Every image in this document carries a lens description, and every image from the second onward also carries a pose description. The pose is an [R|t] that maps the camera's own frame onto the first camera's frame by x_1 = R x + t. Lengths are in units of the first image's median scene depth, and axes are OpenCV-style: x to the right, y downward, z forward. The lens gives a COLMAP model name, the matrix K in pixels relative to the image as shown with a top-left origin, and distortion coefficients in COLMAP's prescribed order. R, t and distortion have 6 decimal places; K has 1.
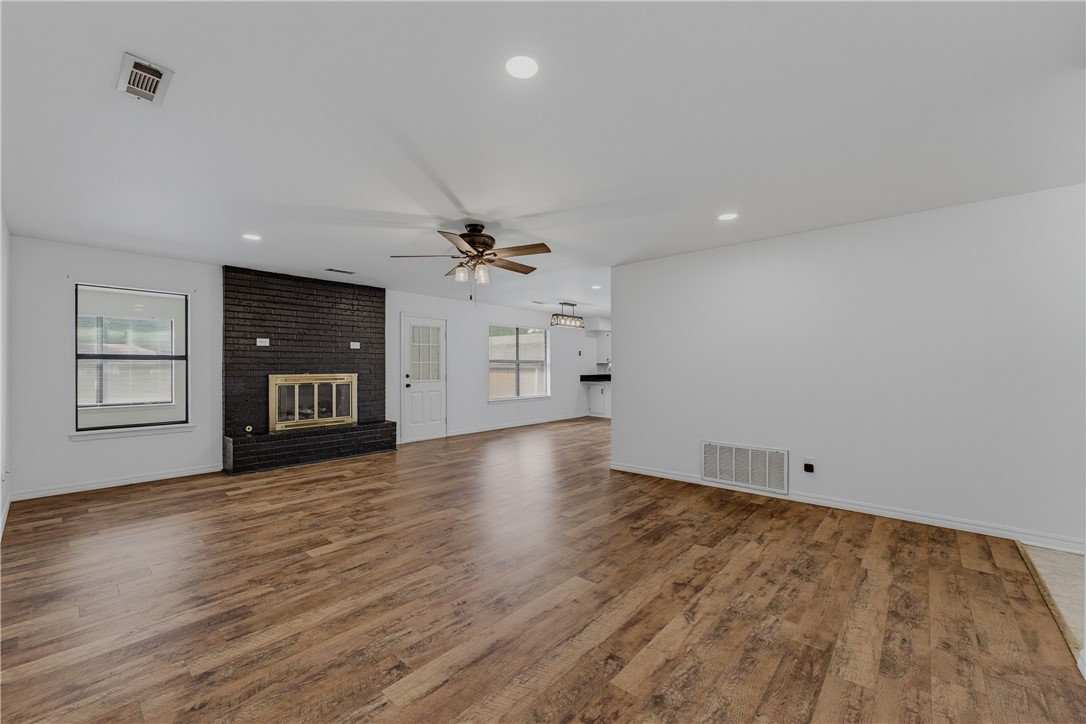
lens RADIAL K [[436.6, 0, 546.5], [0, 436.6, 365.1], [0, 0, 1]] dist [-0.000414, -0.000190]
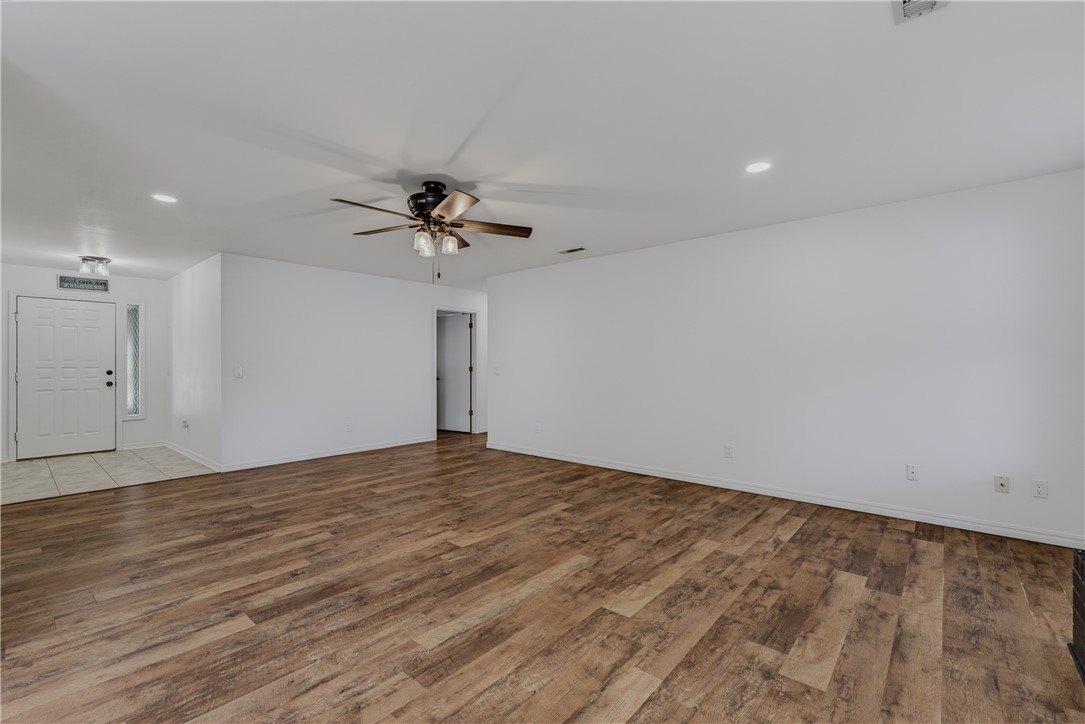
lens RADIAL K [[468.4, 0, 542.5], [0, 468.4, 362.0], [0, 0, 1]] dist [-0.003641, -0.000353]
pose [[-0.999969, 0.002985, -0.007222, -0.387157], [0.003059, 0.999943, -0.010196, 0.020474], [0.007192, -0.010218, -0.999922, 2.017938]]
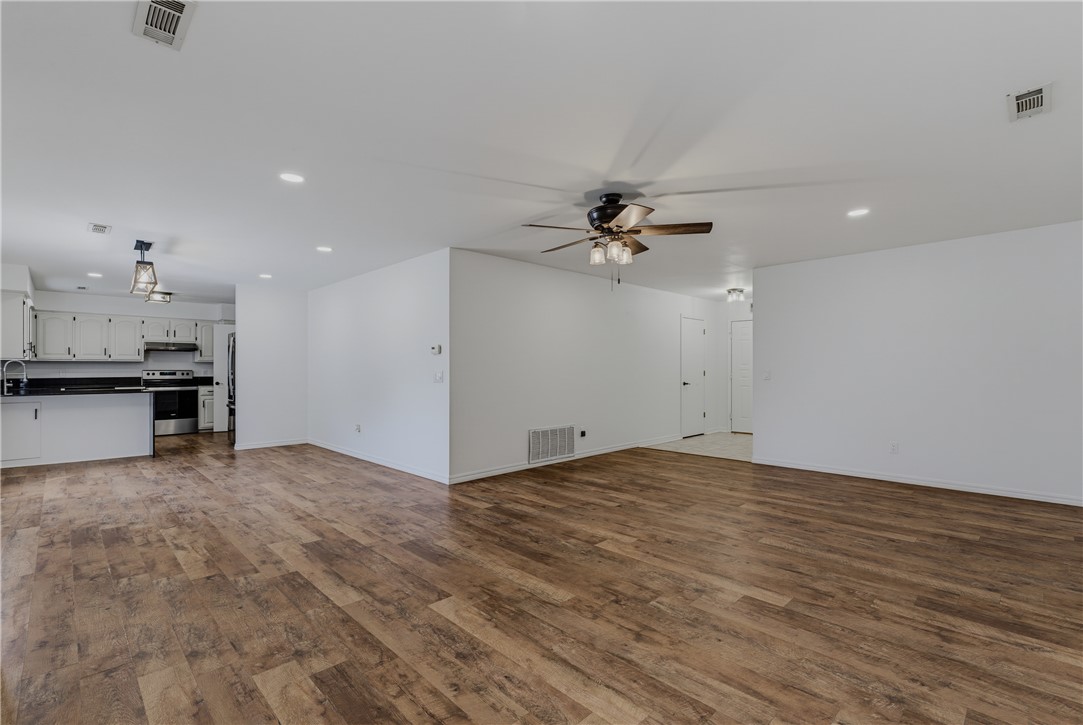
lens RADIAL K [[490.7, 0, 533.2], [0, 490.7, 370.1], [0, 0, 1]] dist [-0.003175, -0.000866]
pose [[0.084146, -0.002264, 0.996451, -1.215780], [-0.002495, 0.999994, 0.002483, 0.016755], [-0.996450, -0.002695, 0.084140, 1.156884]]
